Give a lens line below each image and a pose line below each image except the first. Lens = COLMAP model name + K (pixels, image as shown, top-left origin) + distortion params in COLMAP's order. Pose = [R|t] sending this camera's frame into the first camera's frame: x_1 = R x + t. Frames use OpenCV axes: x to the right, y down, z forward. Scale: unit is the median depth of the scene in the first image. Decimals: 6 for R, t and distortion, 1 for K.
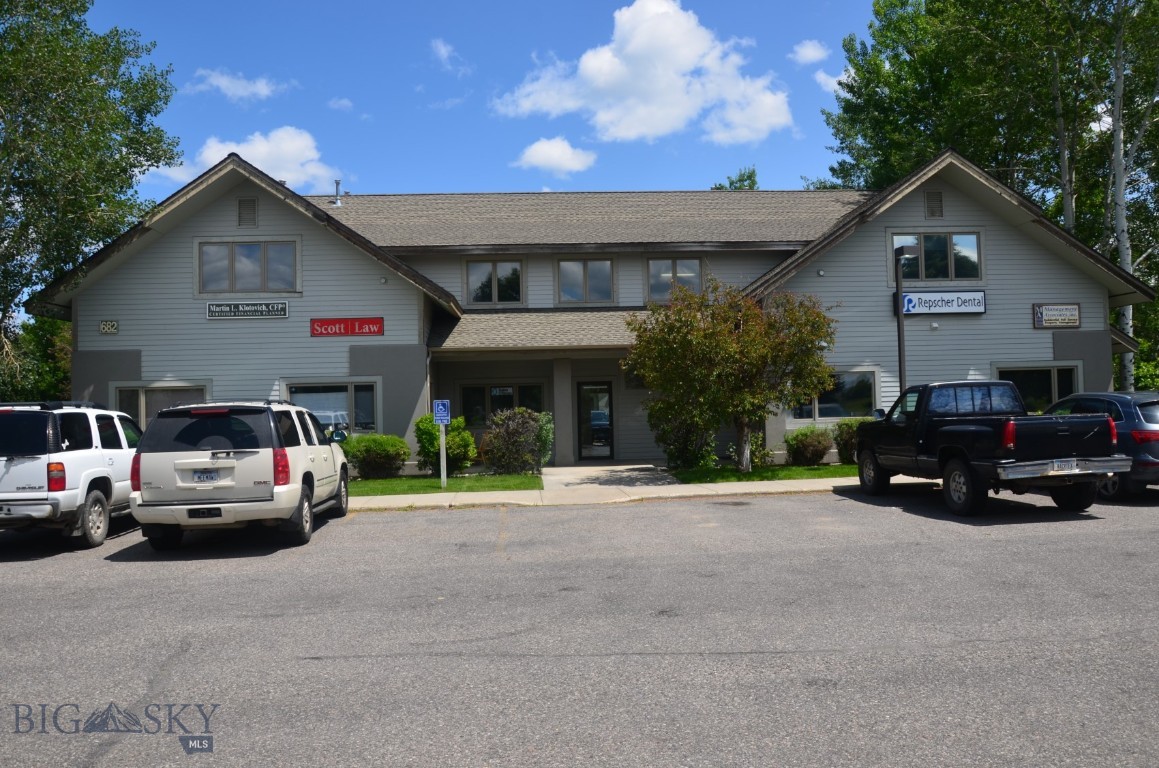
lens RADIAL K [[902.0, 0, 575.8], [0, 902.0, 384.1], [0, 0, 1]] dist [-0.044861, 0.009122]
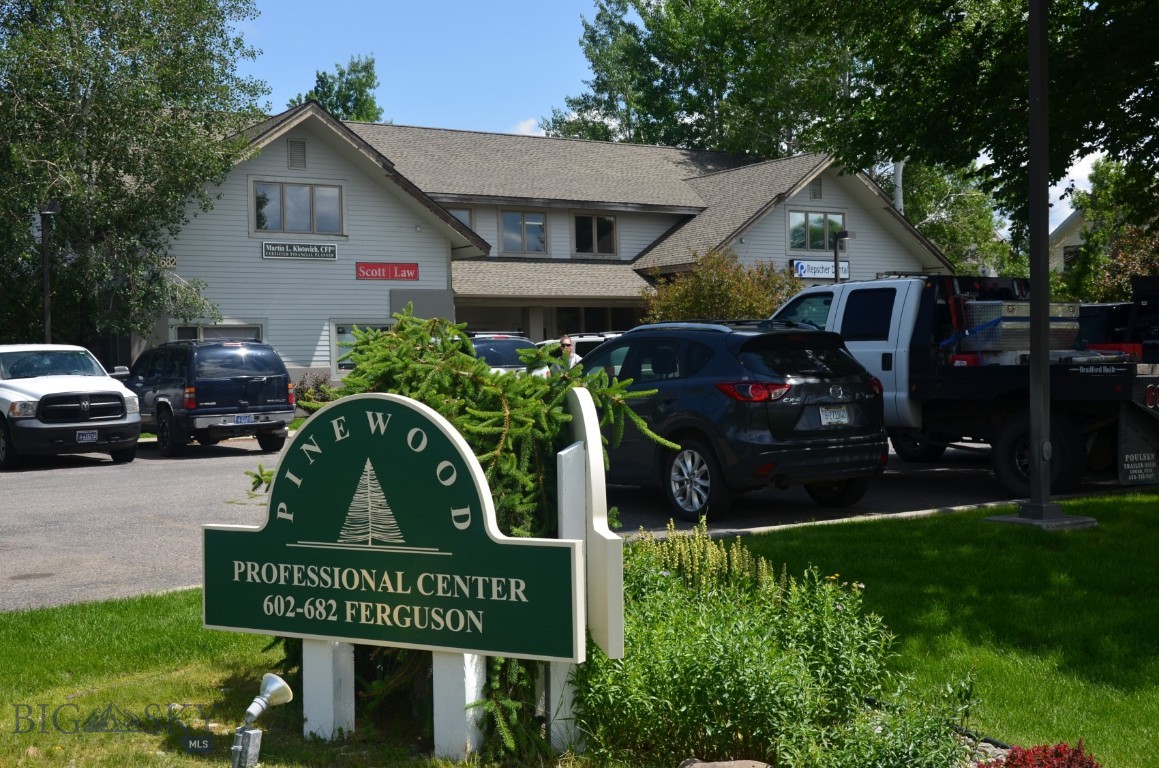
lens RADIAL K [[1492.7, 0, 580.1], [0, 1492.7, 376.9], [0, 0, 1]] dist [-0.023397, 0.000000]
pose [[0.862983, 0.003341, 0.505221, -0.941238], [-0.013604, 0.999769, 0.016626, 0.027687], [-0.505049, -0.021221, 0.862830, -0.621304]]
